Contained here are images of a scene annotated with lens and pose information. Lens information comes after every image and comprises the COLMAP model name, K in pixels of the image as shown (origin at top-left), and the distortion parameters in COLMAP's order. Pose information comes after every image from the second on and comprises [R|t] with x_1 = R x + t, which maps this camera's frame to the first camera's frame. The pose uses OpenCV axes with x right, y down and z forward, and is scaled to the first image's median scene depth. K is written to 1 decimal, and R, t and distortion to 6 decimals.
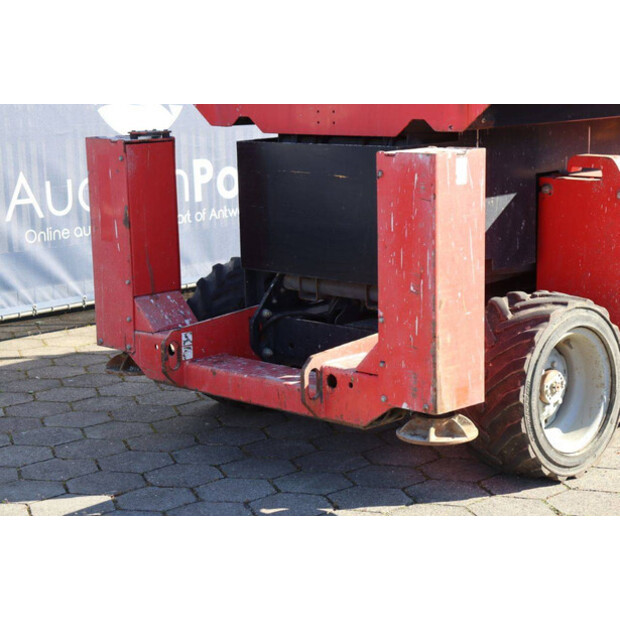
lens RADIAL K [[1464.4, 0, 311.3], [0, 1464.4, 313.8], [0, 0, 1]] dist [0.456068, 0.000000]
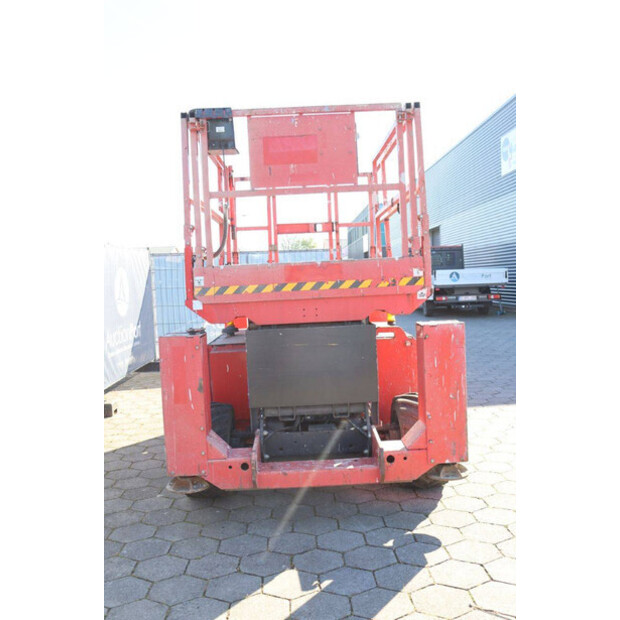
lens RADIAL K [[622.1, 0, 319.0], [0, 622.1, 305.7], [0, 0, 1]] dist [-0.070840, 0.000000]
pose [[0.685194, -0.041750, 0.727163, -0.526982], [0.156459, 0.983487, -0.090962, -0.073110], [-0.711358, 0.176098, 0.680411, 0.494959]]
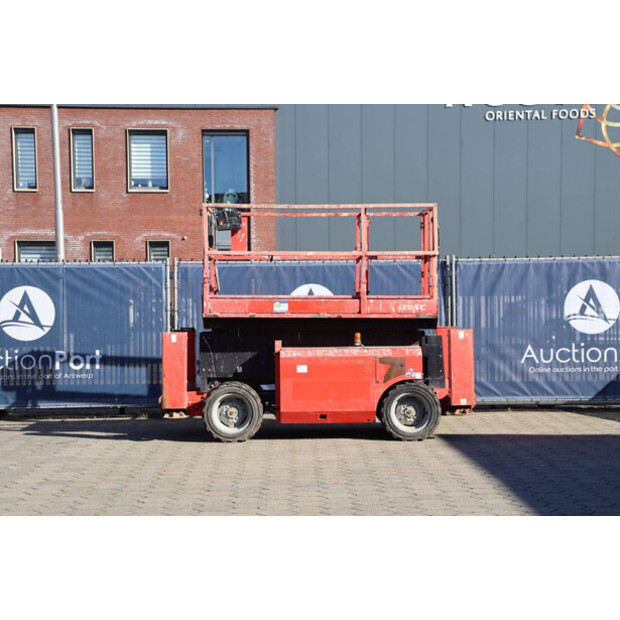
lens RADIAL K [[1464.4, 0, 315.5], [0, 1464.4, 314.9], [0, 0, 1]] dist [0.456068, 0.000000]
pose [[0.720151, 0.024009, -0.693402, 3.124820], [-0.131951, 0.985900, -0.102905, 0.182507], [0.681155, 0.165602, 0.713165, -1.408490]]
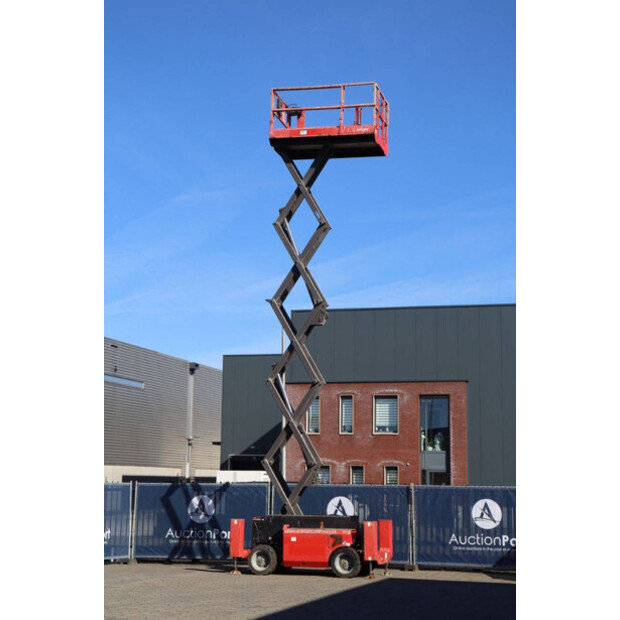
lens RADIAL K [[1151.2, 0, 306.8], [0, 1151.2, 308.0], [0, 0, 1]] dist [0.236815, 0.000000]
pose [[0.481228, -0.116246, -0.868854, 6.128346], [-0.182226, 0.956250, -0.228867, 0.159822], [0.857446, 0.268465, 0.438991, -1.694169]]
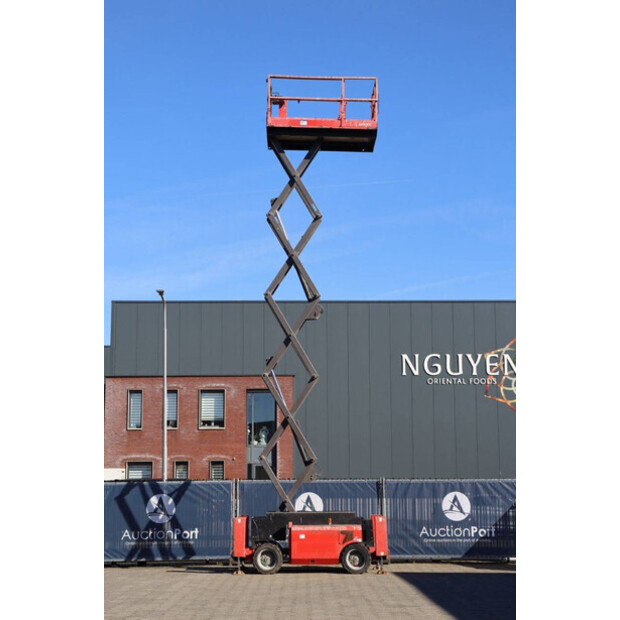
lens RADIAL K [[1151.2, 0, 309.9], [0, 1151.2, 307.9], [0, 0, 1]] dist [0.236815, 0.000000]
pose [[0.709722, -0.095224, -0.698017, 4.918429], [-0.137261, 0.953142, -0.269591, 0.436679], [0.690981, 0.287145, 0.663396, -3.108484]]
